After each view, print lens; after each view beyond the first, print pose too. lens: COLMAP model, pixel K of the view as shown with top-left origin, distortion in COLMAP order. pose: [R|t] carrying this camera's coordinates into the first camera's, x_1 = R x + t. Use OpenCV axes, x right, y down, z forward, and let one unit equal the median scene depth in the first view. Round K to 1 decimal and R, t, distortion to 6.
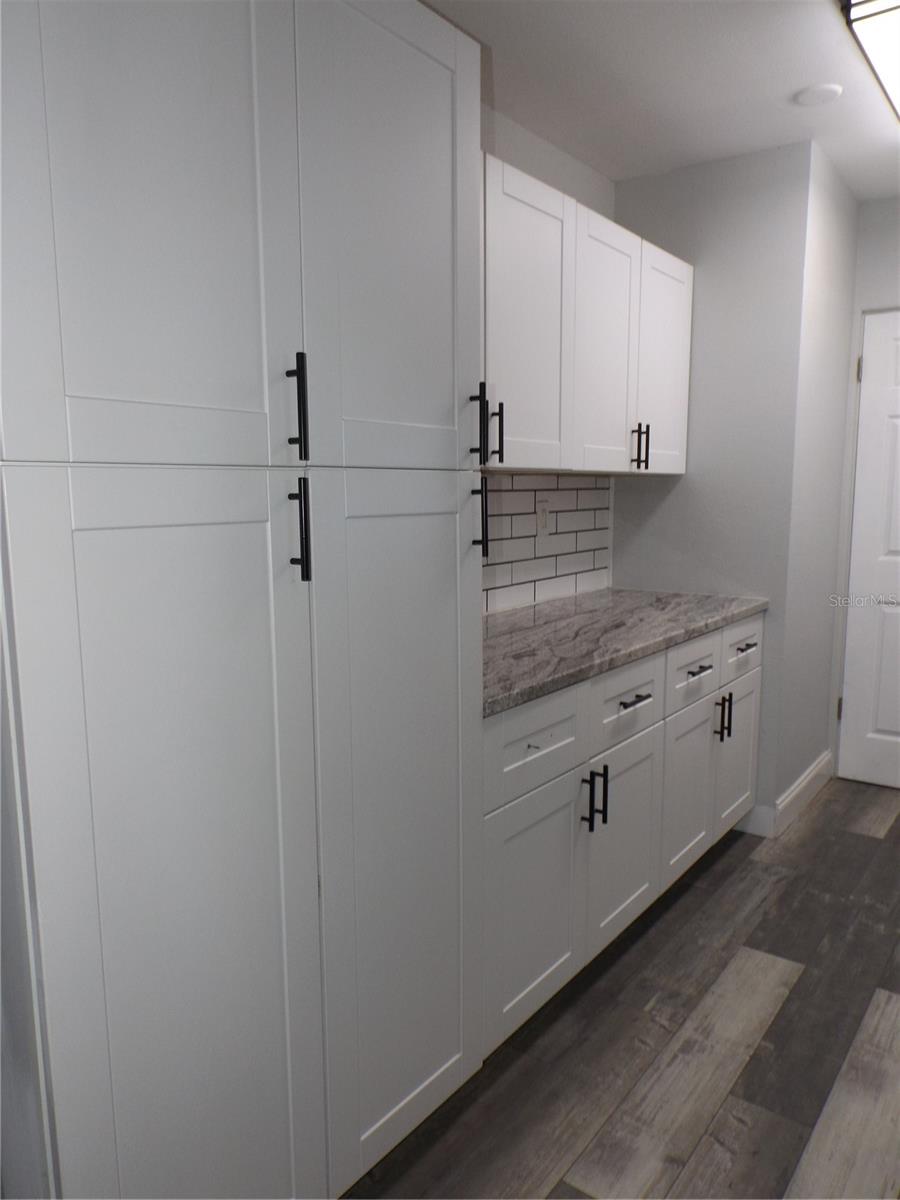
lens RADIAL K [[870.8, 0, 452.4], [0, 870.8, 604.5], [0, 0, 1]] dist [0.008808, -0.018290]
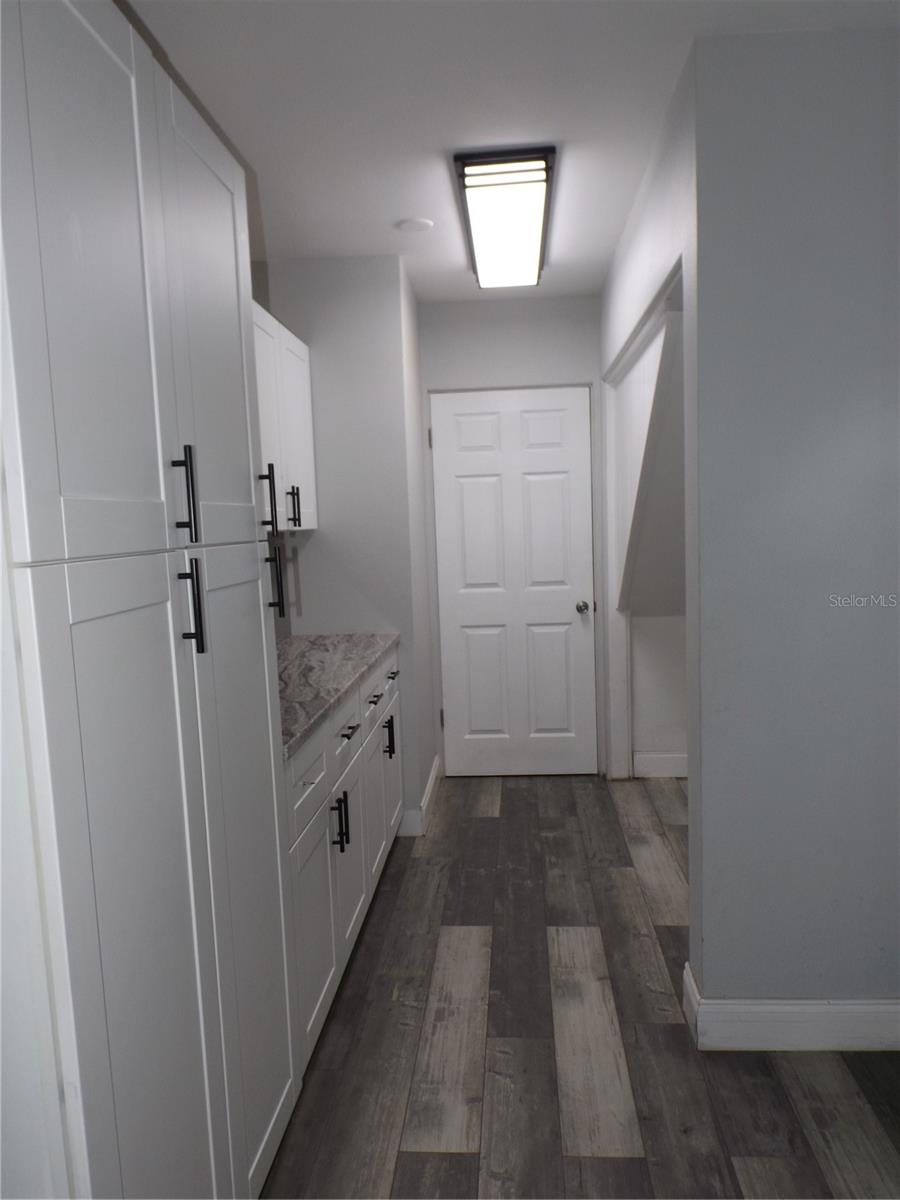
lens RADIAL K [[869.6, 0, 450.0], [0, 869.6, 600.0], [0, 0, 1]] dist [-0.000390, -0.008022]
pose [[0.846981, -0.077359, 0.525964, -0.270408], [0.106134, 0.994045, -0.024707, -0.019217], [-0.520921, 0.076749, 0.850148, -0.046739]]
